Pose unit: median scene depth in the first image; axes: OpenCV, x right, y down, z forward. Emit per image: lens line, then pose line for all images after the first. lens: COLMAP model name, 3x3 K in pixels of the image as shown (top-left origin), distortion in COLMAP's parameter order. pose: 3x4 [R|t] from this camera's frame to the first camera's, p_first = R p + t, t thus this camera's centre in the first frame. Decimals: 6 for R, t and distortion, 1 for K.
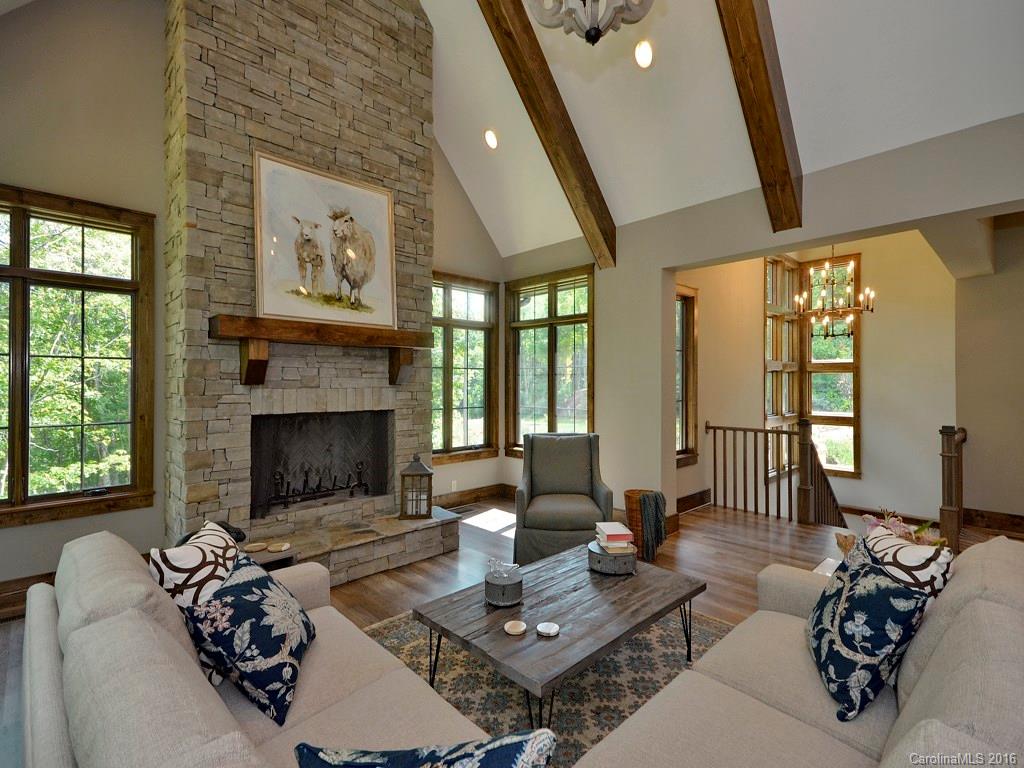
lens RADIAL K [[506.9, 0, 506.7], [0, 506.9, 371.3], [0, 0, 1]] dist [0.027330, 0.000605]
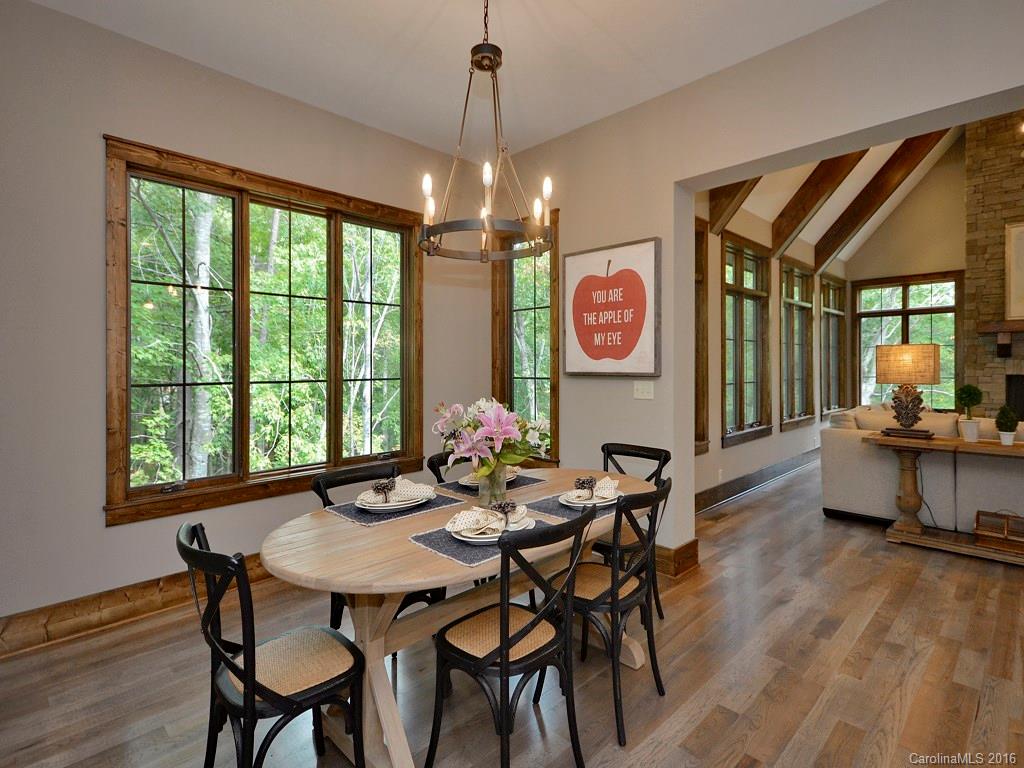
lens RADIAL K [[513.5, 0, 513.4], [0, 513.5, 378.0], [0, 0, 1]] dist [0.002953, 0.000326]
pose [[0.004913, 0.018762, -0.999812, 1.319451], [0.023941, 0.999535, 0.018875, 0.022602], [0.999701, -0.024029, 0.004462, -0.745330]]
